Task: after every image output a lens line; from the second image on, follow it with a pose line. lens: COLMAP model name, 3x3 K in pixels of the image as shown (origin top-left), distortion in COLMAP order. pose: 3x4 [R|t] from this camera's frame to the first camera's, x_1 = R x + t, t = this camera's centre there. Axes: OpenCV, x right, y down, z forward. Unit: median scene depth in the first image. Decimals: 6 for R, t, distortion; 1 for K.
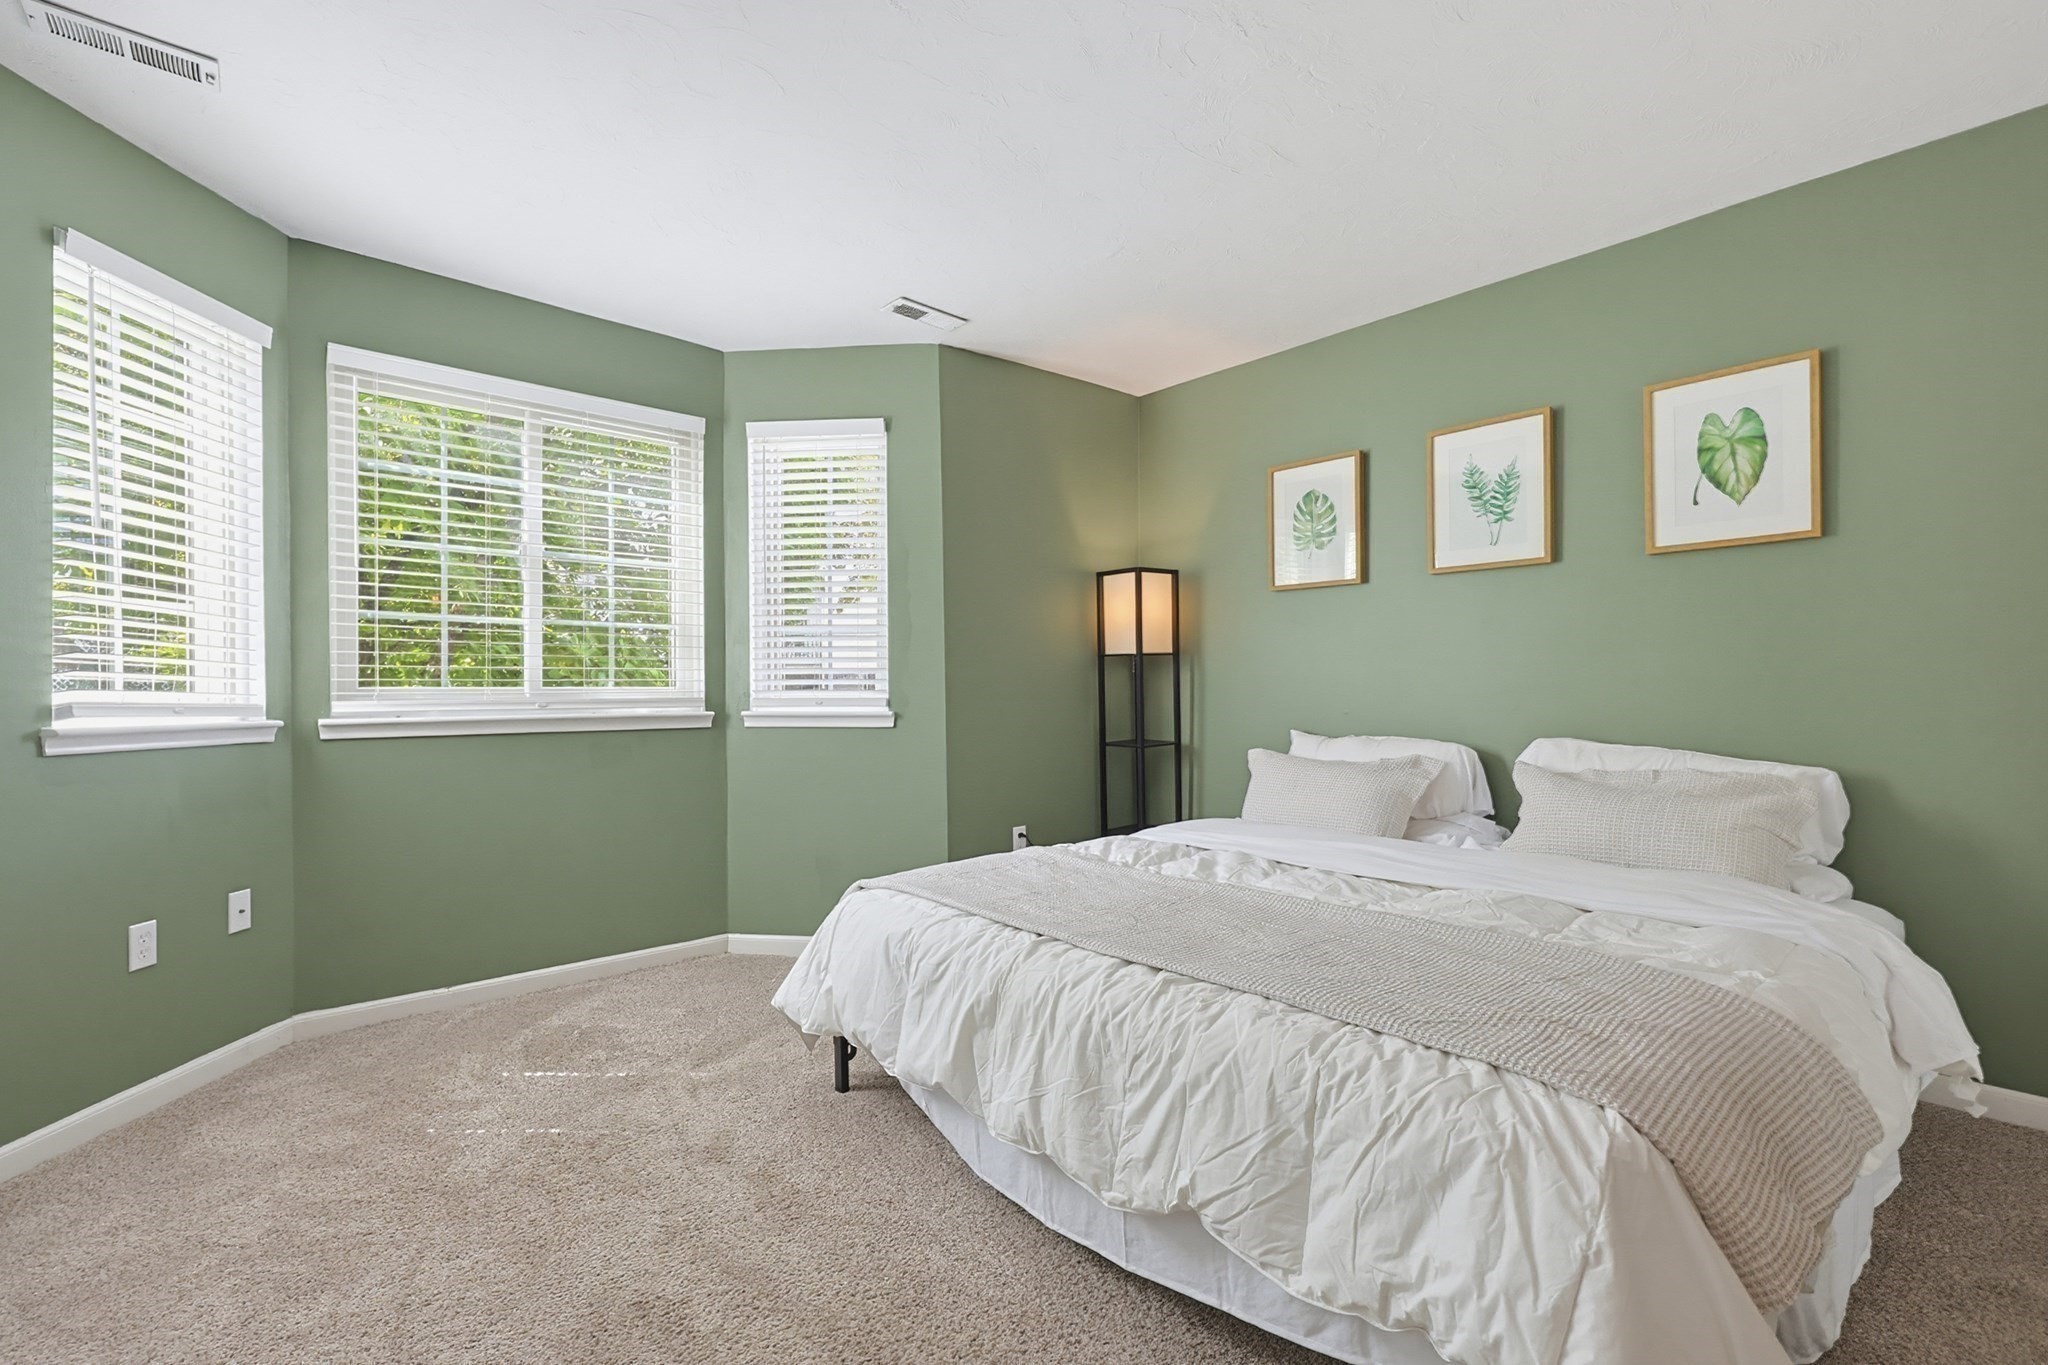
lens RADIAL K [[877.7, 0, 1092.5], [0, 877.7, 676.7], [0, 0, 1]] dist [0.003745, -0.002900]
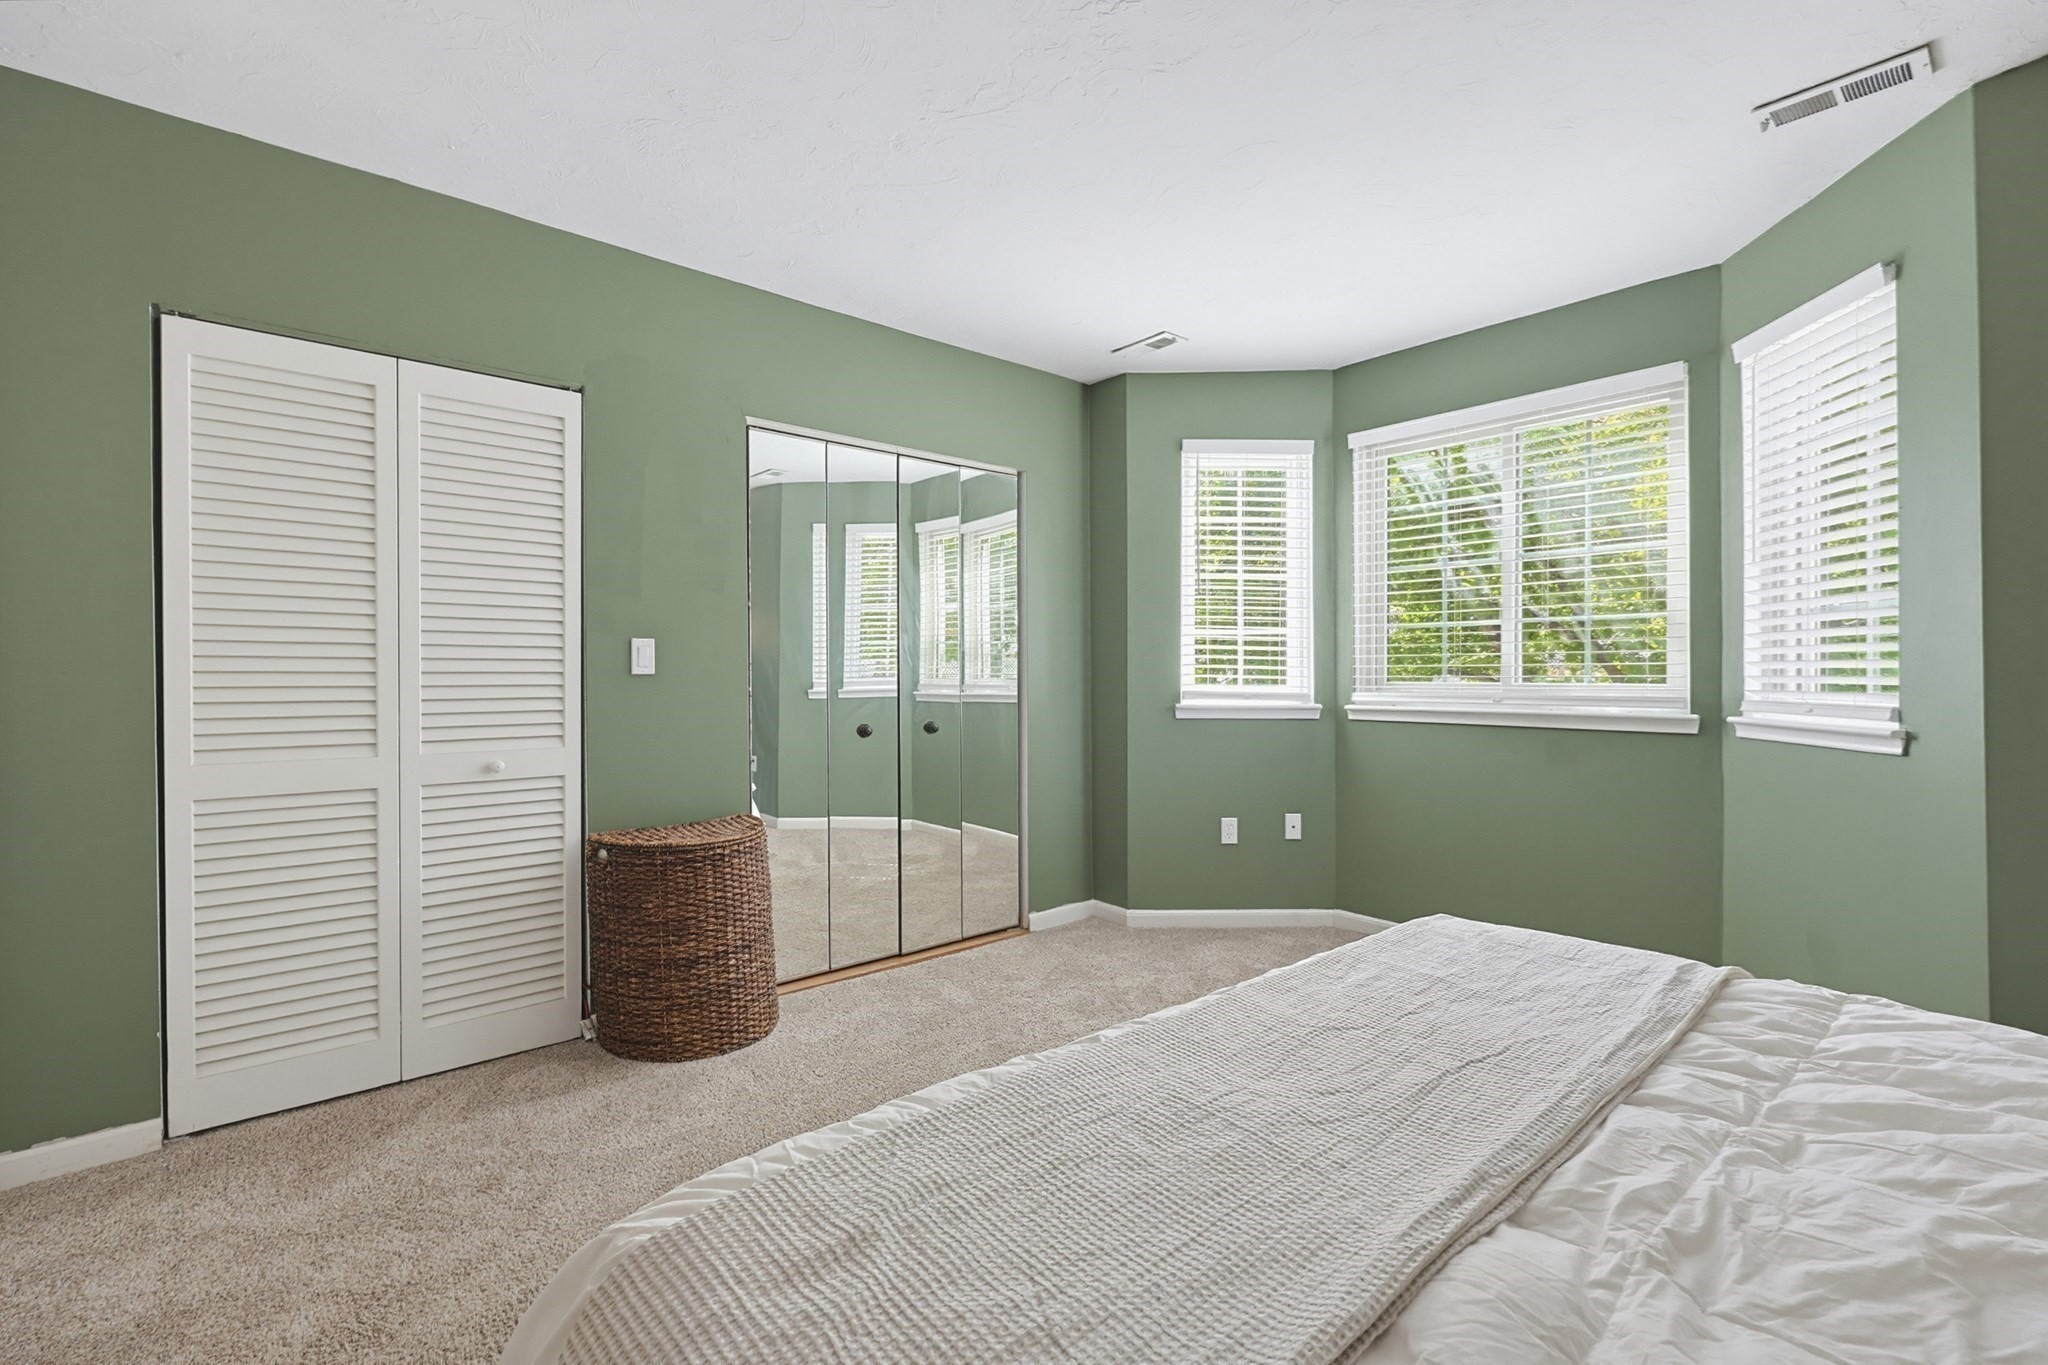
lens RADIAL K [[877.7, 0, 1027.7], [0, 877.7, 674.4], [0, 0, 1]] dist [0.003745, -0.002900]
pose [[-0.034673, -0.002444, -0.999396, 0.435524], [0.007392, 0.999969, -0.002702, -0.000240], [0.999371, -0.007481, -0.034654, 0.435330]]
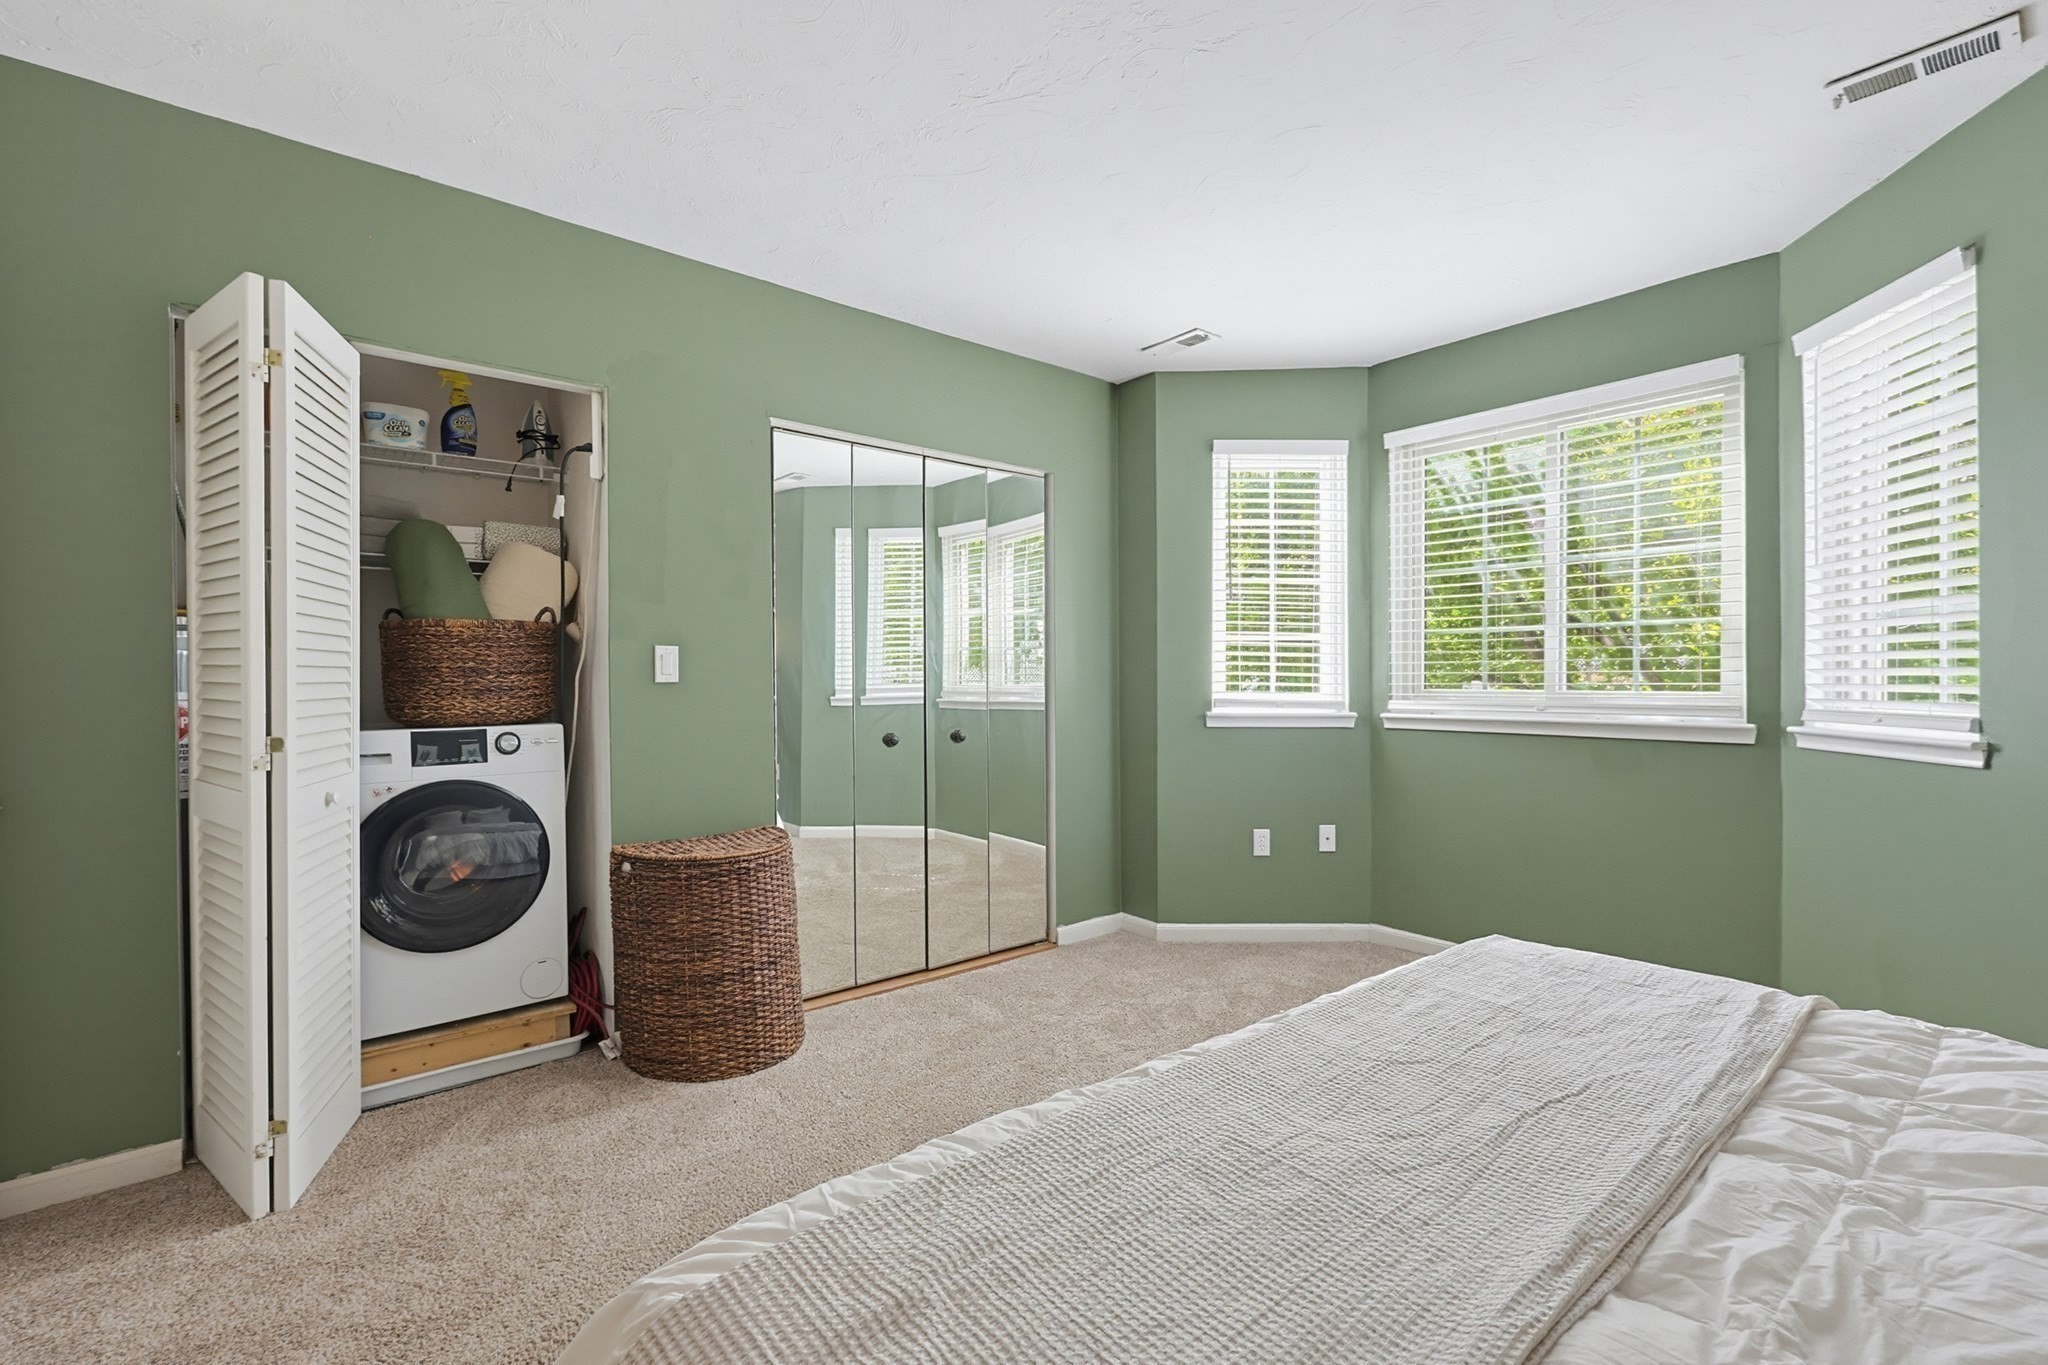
lens RADIAL K [[877.7, 0, 1019.0], [0, 877.7, 684.8], [0, 0, 1]] dist [0.003745, -0.002900]
pose [[-0.062474, 0.003581, -0.998040, 0.414863], [0.006657, 0.999973, 0.003171, -0.002645], [0.998024, -0.006446, -0.062496, 0.422993]]
